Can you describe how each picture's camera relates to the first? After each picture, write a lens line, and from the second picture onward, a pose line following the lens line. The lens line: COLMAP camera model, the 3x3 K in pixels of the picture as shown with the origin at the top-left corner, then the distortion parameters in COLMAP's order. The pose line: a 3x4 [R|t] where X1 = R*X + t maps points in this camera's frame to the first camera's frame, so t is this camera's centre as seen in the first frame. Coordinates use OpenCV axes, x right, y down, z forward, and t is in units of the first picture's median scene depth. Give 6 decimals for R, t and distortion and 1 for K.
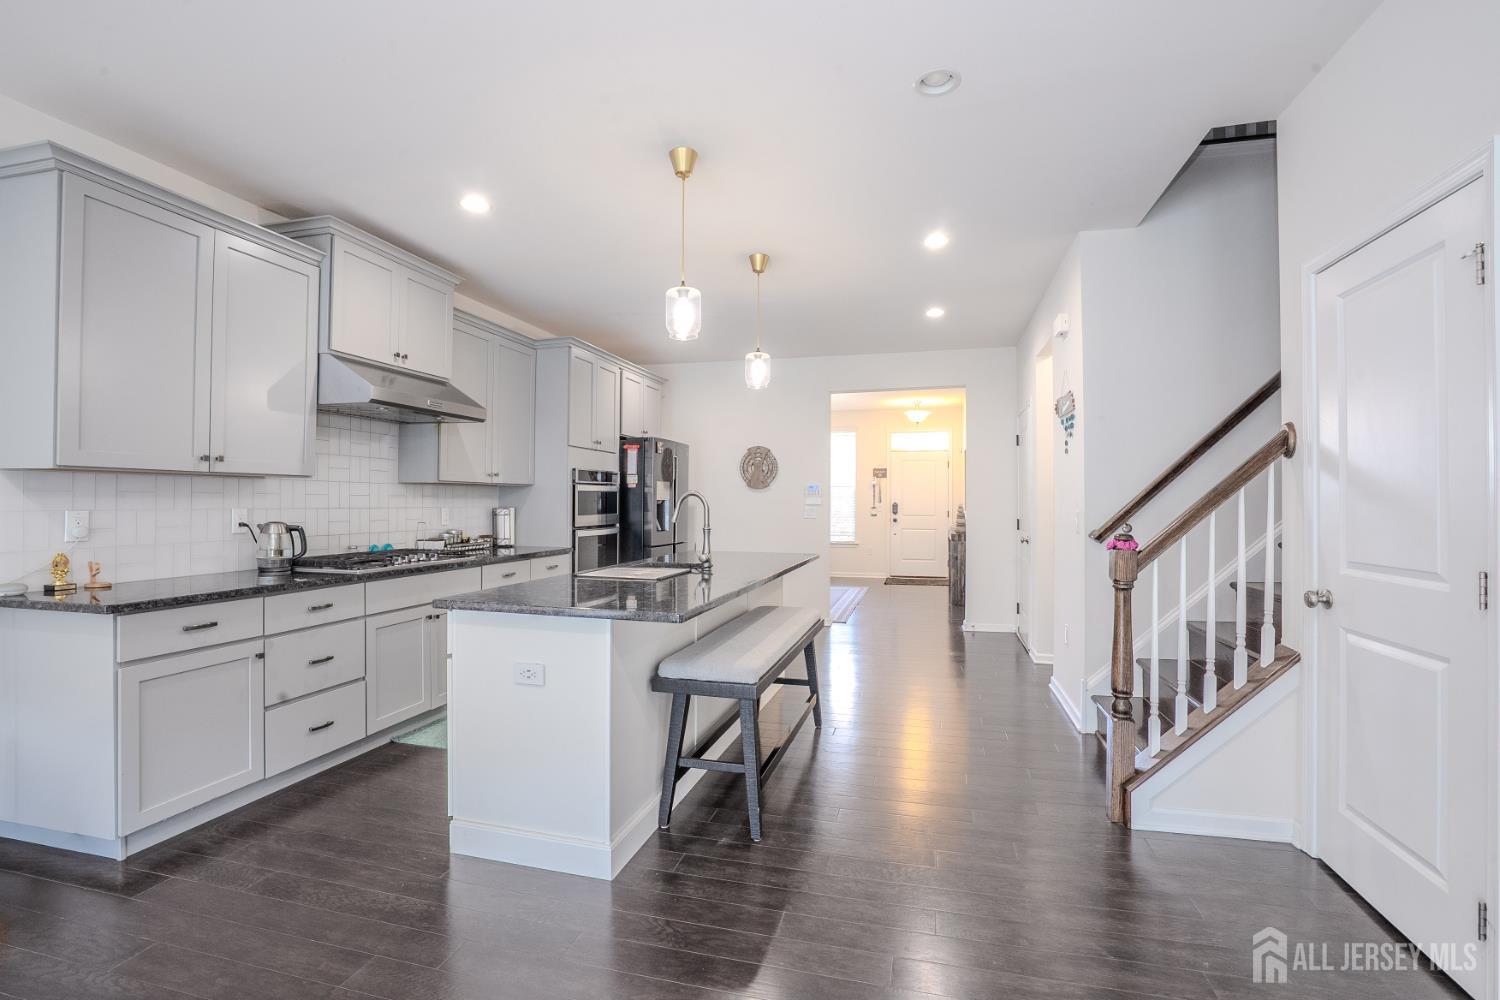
lens RADIAL K [[690.0, 0, 750.0], [0, 690.0, 500.0], [0, 0, 1]] dist [-0.061855, 0.025411]
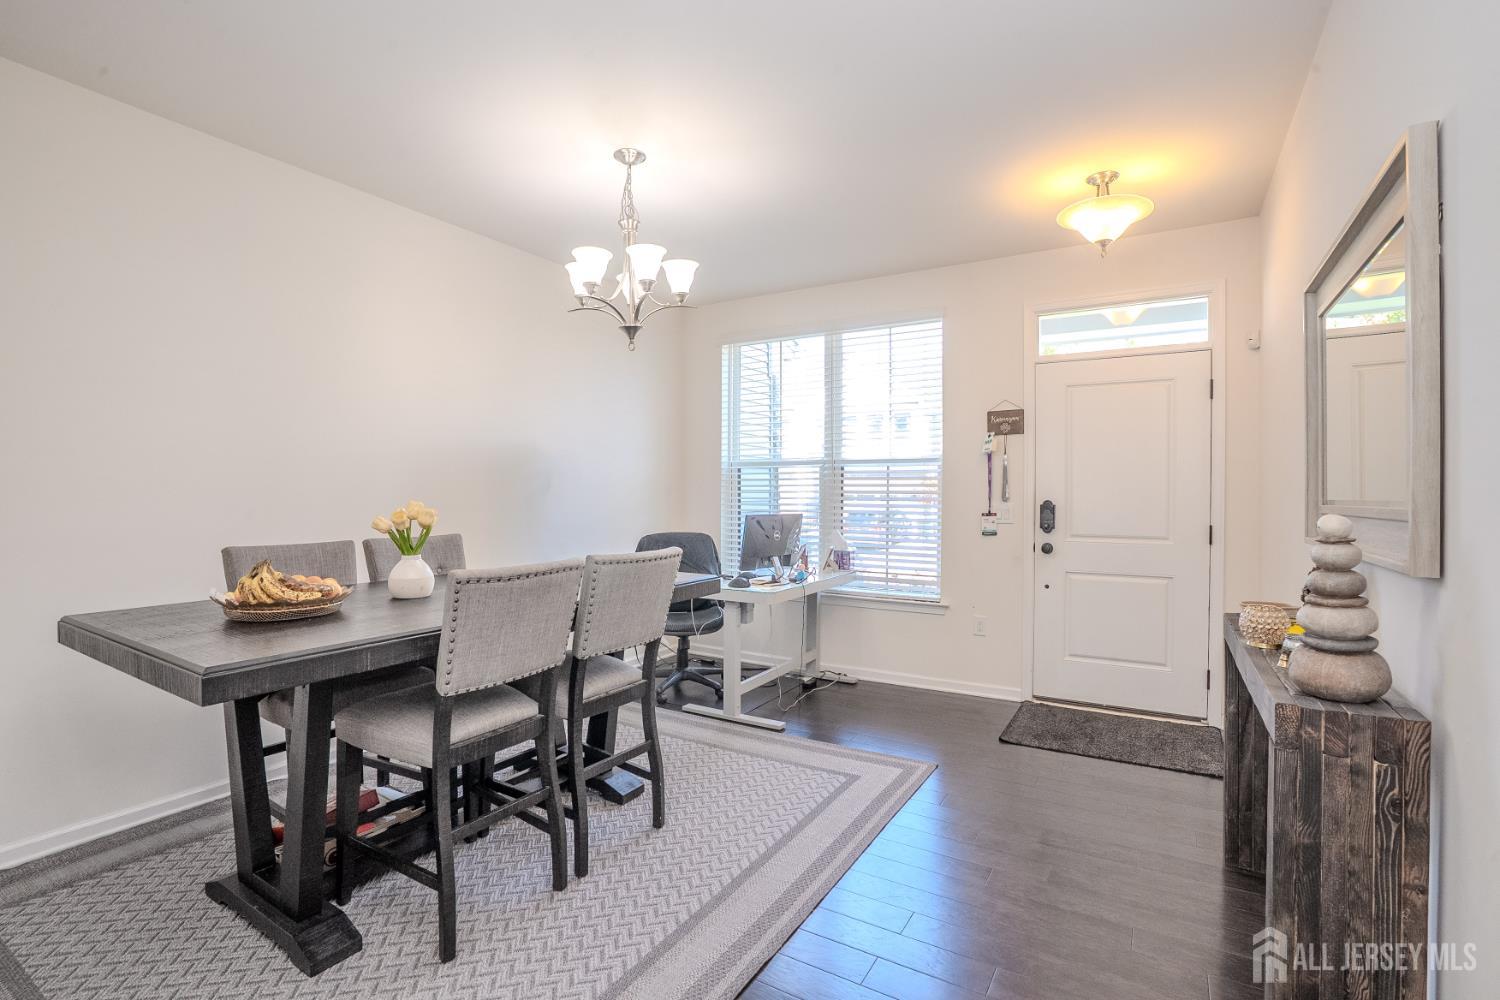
lens RADIAL K [[690.0, 0, 750.0], [0, 690.0, 500.0], [0, 0, 1]] dist [-0.061855, 0.025411]
pose [[0.958737, -0.003161, -0.284277, 0.525246], [0.006316, 0.999928, 0.010181, -0.003889], [0.284225, -0.011557, 0.958688, 1.957798]]
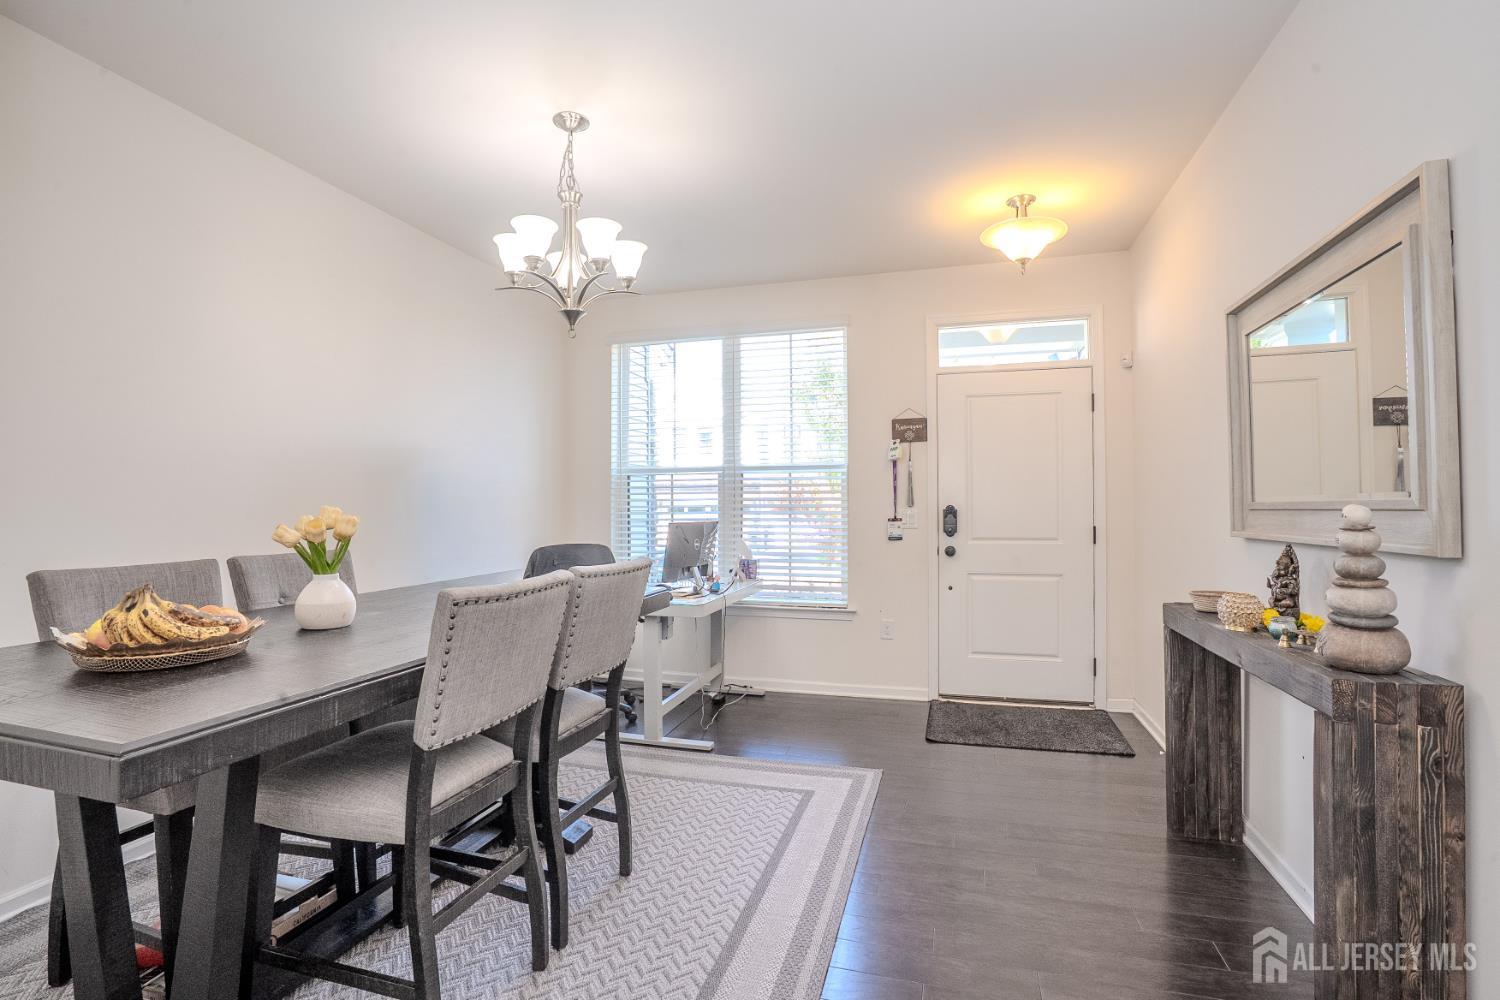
lens RADIAL K [[690.0, 0, 750.0], [0, 690.0, 500.0], [0, 0, 1]] dist [-0.061855, 0.025411]
pose [[0.999535, -0.013625, -0.027281, 0.354727], [0.013461, 0.999890, -0.006183, 0.005176], [0.027362, 0.005813, 0.999609, 1.987285]]
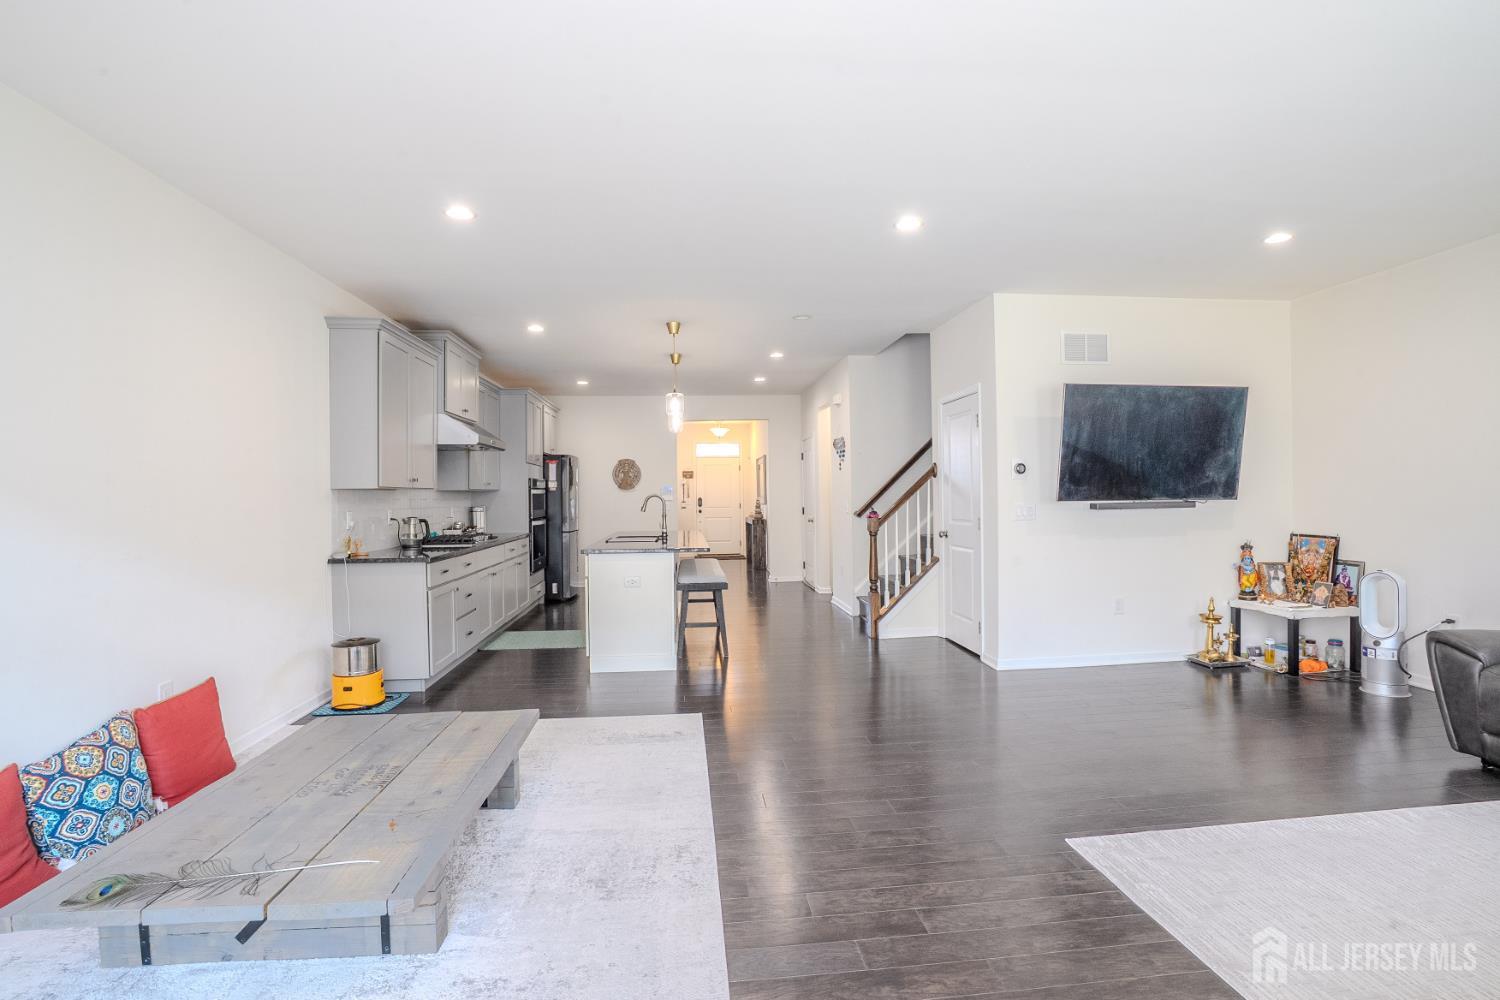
lens RADIAL K [[695.1, 0, 750.0], [0, 695.1, 500.0], [0, 0, 1]] dist [-0.059020, 0.024641]
pose [[0.936753, -0.017699, 0.349544, -0.503579], [0.014889, 0.999832, 0.010724, -0.013633], [-0.349675, -0.004841, 0.936858, -0.803692]]
